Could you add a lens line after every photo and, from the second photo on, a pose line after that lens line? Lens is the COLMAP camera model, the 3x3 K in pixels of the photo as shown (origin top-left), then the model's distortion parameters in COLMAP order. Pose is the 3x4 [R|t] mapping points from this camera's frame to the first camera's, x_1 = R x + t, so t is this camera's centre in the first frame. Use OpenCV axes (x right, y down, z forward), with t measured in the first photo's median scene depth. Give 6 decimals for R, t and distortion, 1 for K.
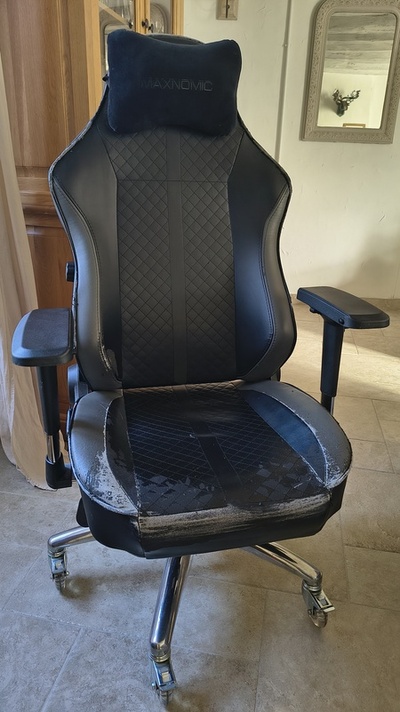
lens RADIAL K [[477.0, 0, 200.0], [0, 477.0, 356.0], [0, 0, 1]] dist [-0.000314, 0.000703]
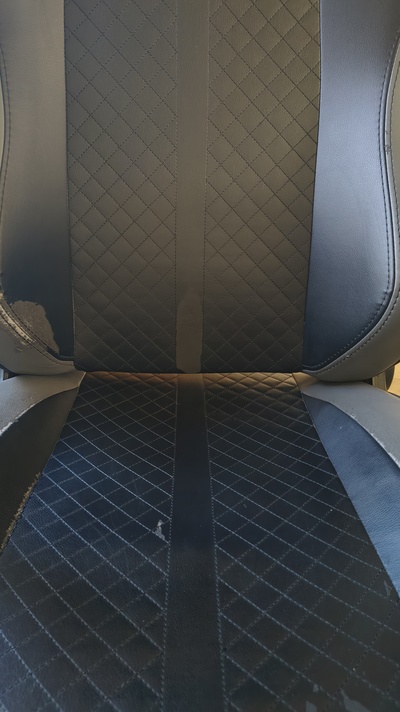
lens RADIAL K [[490.0, 0, 200.0], [0, 490.0, 356.0], [0, 0, 1]] dist [0.000557, -0.002725]
pose [[0.980107, 0.096990, -0.173158, 0.086323], [-0.072975, 0.987452, 0.140043, -0.050166], [0.184569, -0.124621, 0.974887, 0.690205]]
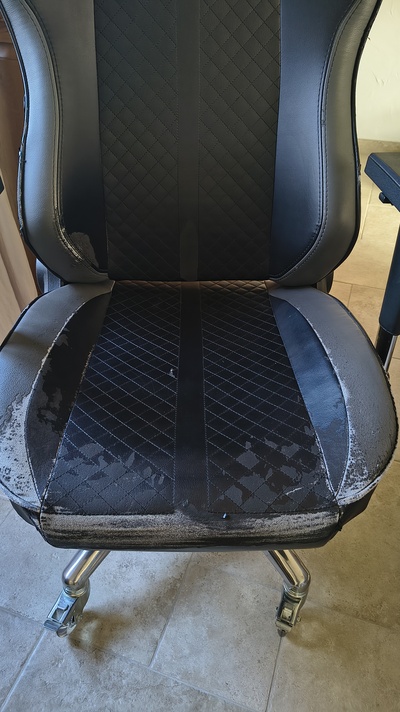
lens RADIAL K [[490.0, 0, 200.0], [0, 490.0, 356.0], [0, 0, 1]] dist [0.000557, -0.002725]
pose [[0.979278, 0.119573, -0.163454, 0.157971], [-0.063319, 0.947405, 0.313711, -0.098003], [0.192369, -0.296860, 0.935344, 0.381218]]
